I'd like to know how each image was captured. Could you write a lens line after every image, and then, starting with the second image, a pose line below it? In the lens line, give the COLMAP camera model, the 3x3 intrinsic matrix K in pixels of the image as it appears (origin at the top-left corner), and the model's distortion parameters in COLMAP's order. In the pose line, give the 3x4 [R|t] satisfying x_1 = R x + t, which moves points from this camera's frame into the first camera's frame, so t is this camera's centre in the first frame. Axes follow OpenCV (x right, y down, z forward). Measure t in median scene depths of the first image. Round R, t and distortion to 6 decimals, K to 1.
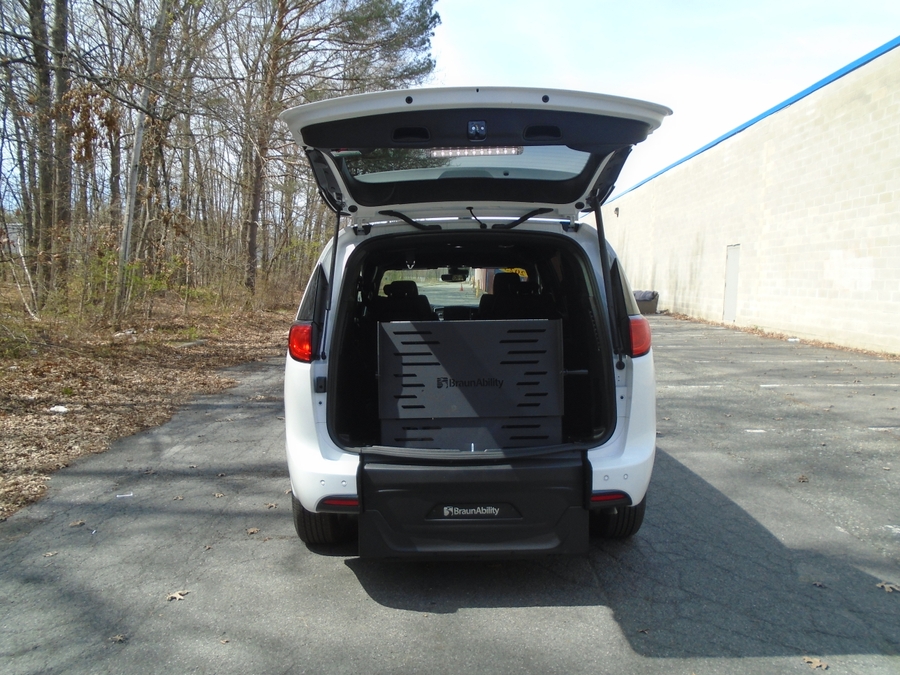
lens RADIAL K [[692.6, 0, 450.6], [0, 692.6, 337.6], [0, 0, 1]] dist [-0.014948, 0.005925]
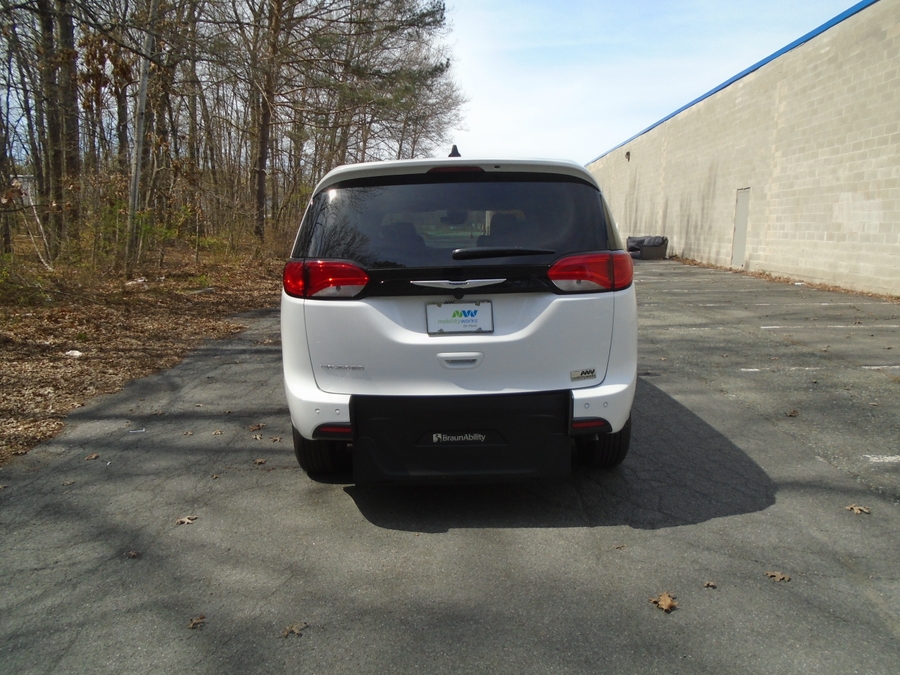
lens RADIAL K [[692.6, 0, 449.4], [0, 692.6, 330.4], [0, 0, 1]] dist [-0.014948, 0.005925]
pose [[0.999806, -0.005047, -0.019025, 0.013859], [0.006248, 0.997957, 0.063582, 0.007590], [0.018666, -0.063689, 0.997795, -0.017189]]
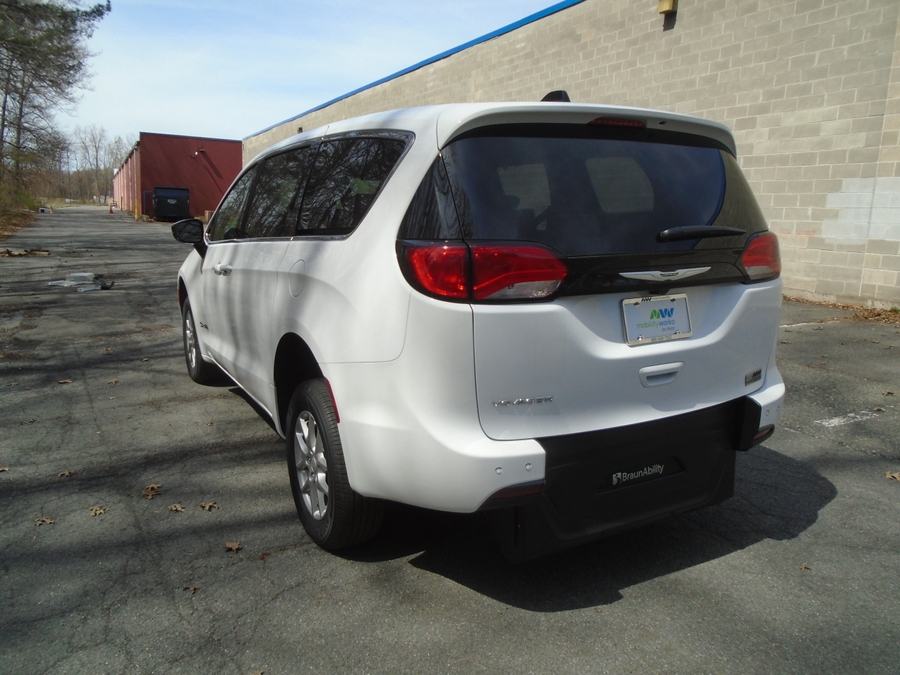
lens RADIAL K [[692.6, 0, 451.0], [0, 692.6, 330.0], [0, 0, 1]] dist [-0.014948, 0.005925]
pose [[0.880863, -0.069988, 0.468169, -0.205086], [0.024697, 0.994458, 0.102197, -0.002489], [-0.472727, -0.078459, 0.877709, 0.154388]]
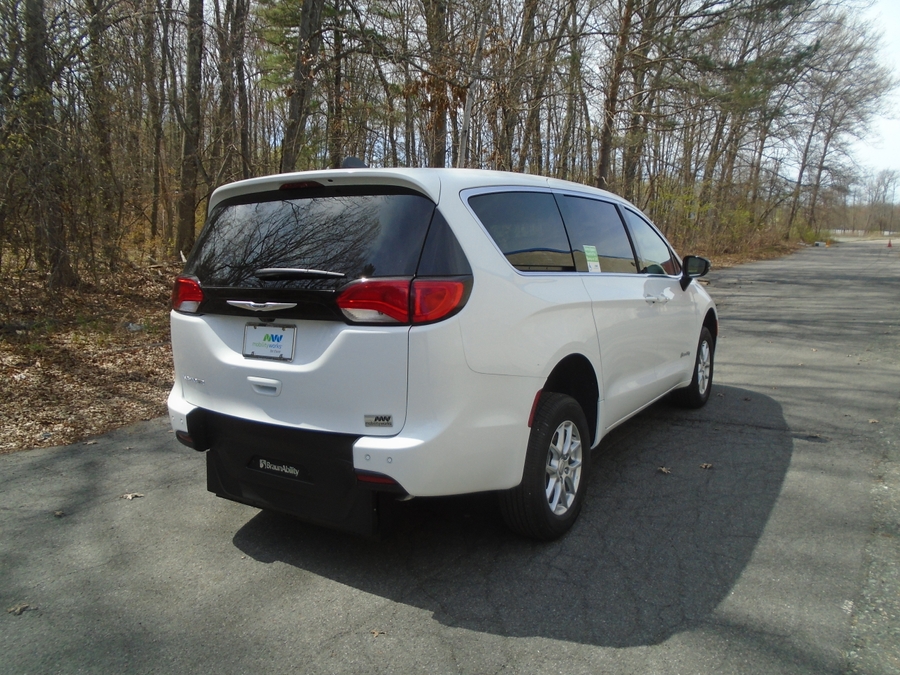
lens RADIAL K [[692.6, 0, 450.7], [0, 692.6, 333.7], [0, 0, 1]] dist [-0.014948, 0.005925]
pose [[0.834310, 0.073309, -0.546400, 0.295553], [-0.041372, 0.996650, 0.070546, -0.009082], [0.549742, -0.036252, 0.834548, 0.118187]]
